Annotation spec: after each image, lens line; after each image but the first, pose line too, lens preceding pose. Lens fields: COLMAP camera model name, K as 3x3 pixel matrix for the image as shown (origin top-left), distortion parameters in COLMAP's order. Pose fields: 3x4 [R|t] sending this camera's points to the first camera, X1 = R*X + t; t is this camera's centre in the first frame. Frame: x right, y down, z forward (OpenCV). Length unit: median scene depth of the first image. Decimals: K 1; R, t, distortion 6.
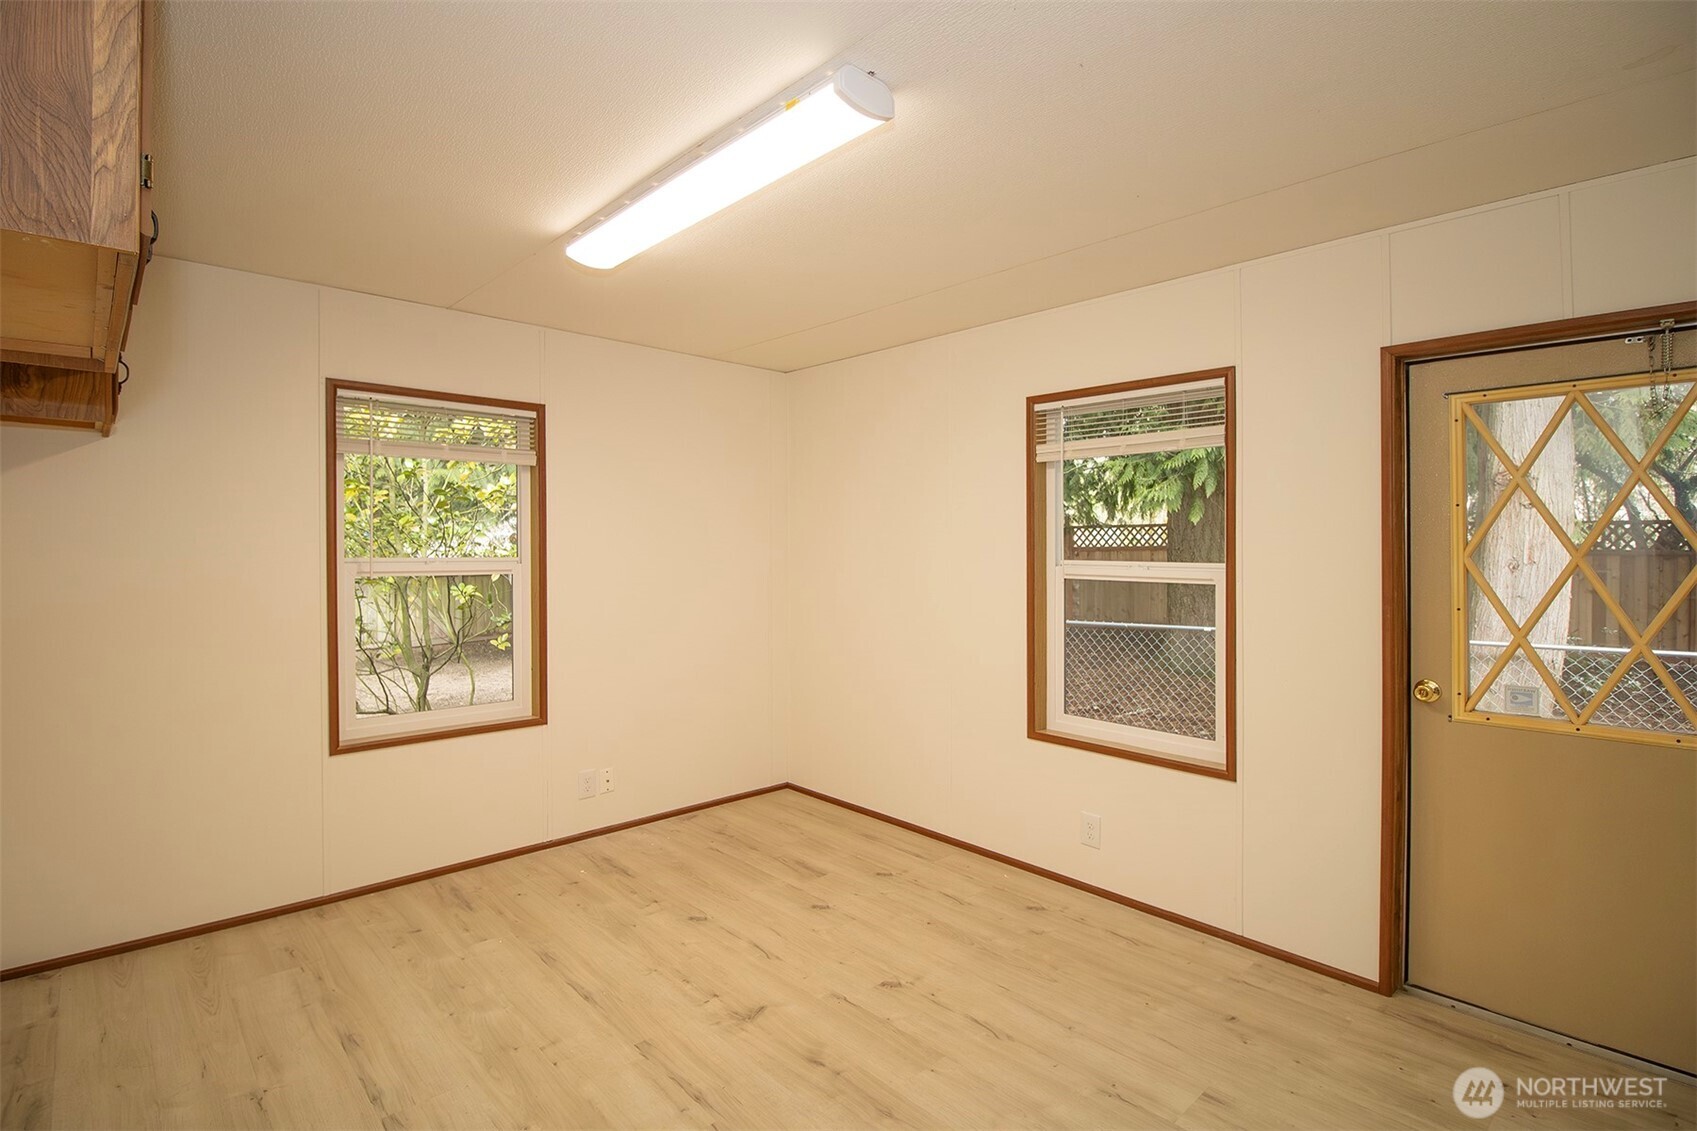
lens RADIAL K [[793.1, 0, 849.8], [0, 793.1, 553.4], [0, 0, 1]] dist [-0.002383, -0.001143]
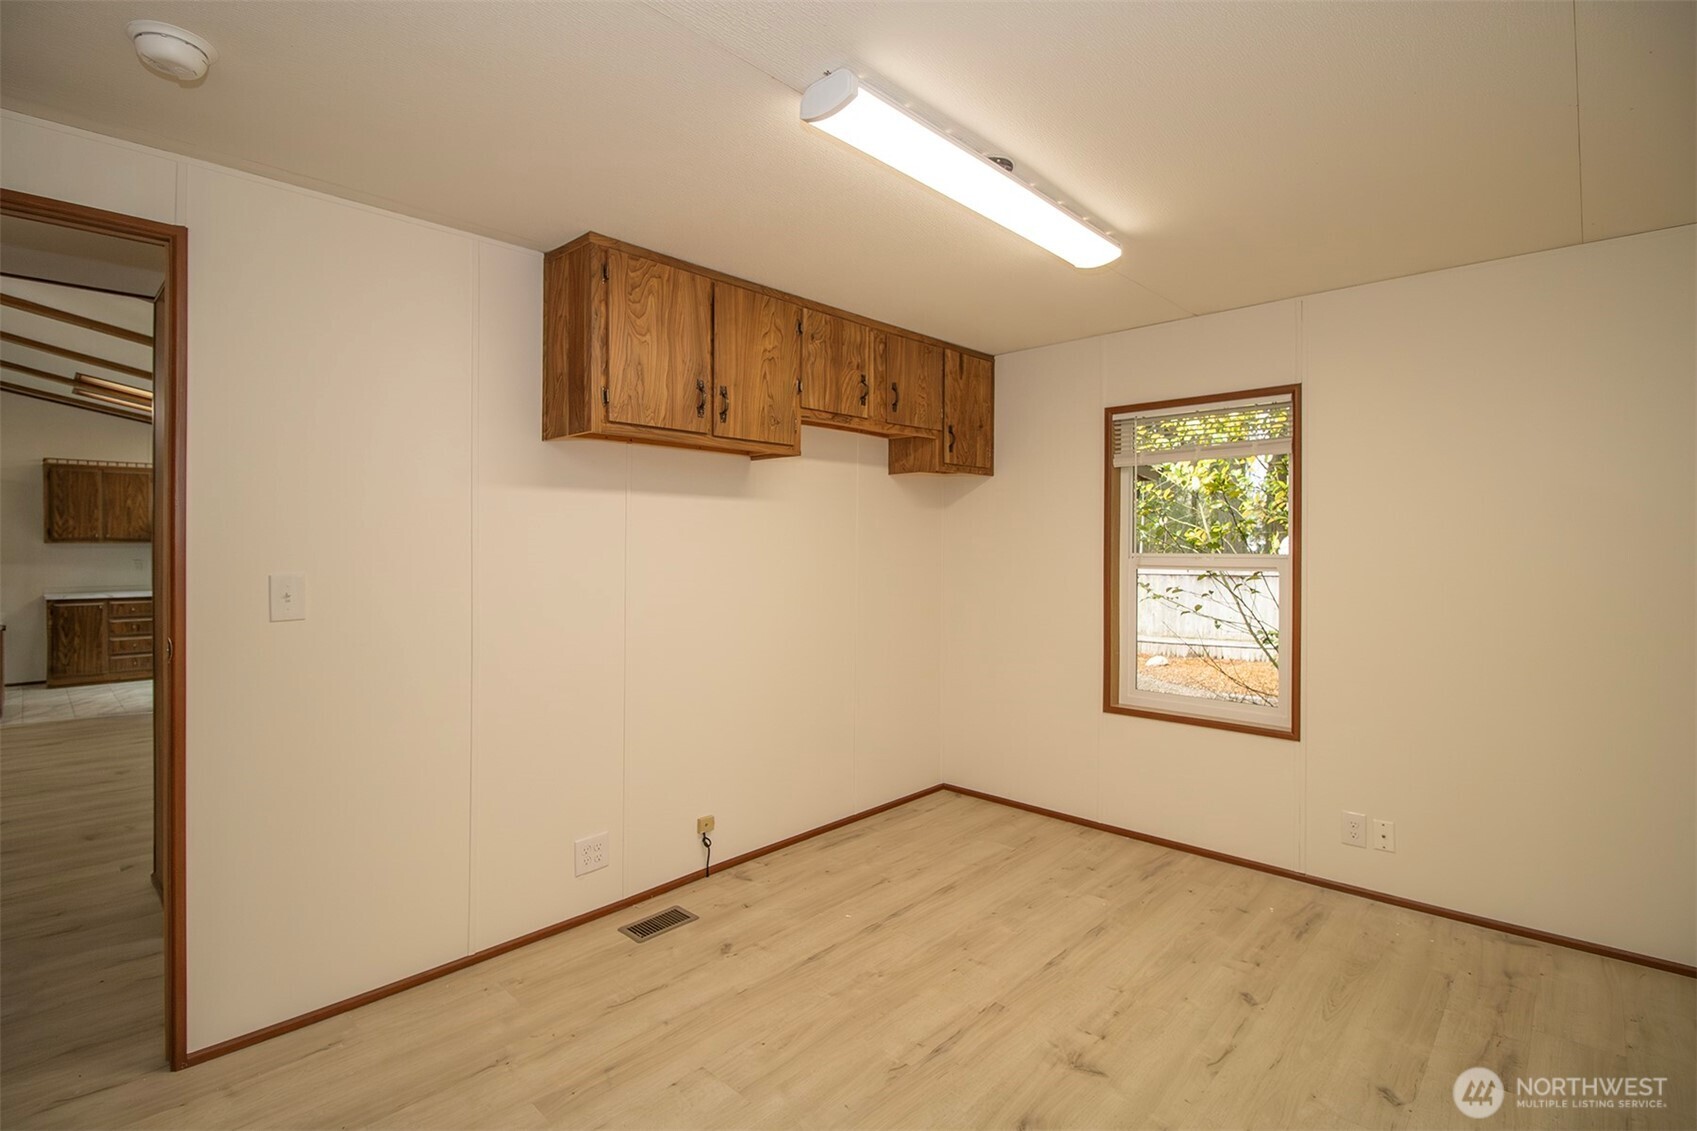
lens RADIAL K [[793.1, 0, 849.8], [0, 793.1, 553.4], [0, 0, 1]] dist [-0.002383, -0.001143]
pose [[0.088030, 0.002480, -0.996115, 0.582649], [-0.006199, 0.999979, 0.001942, 0.006733], [0.996099, 0.006004, 0.088044, 0.523863]]
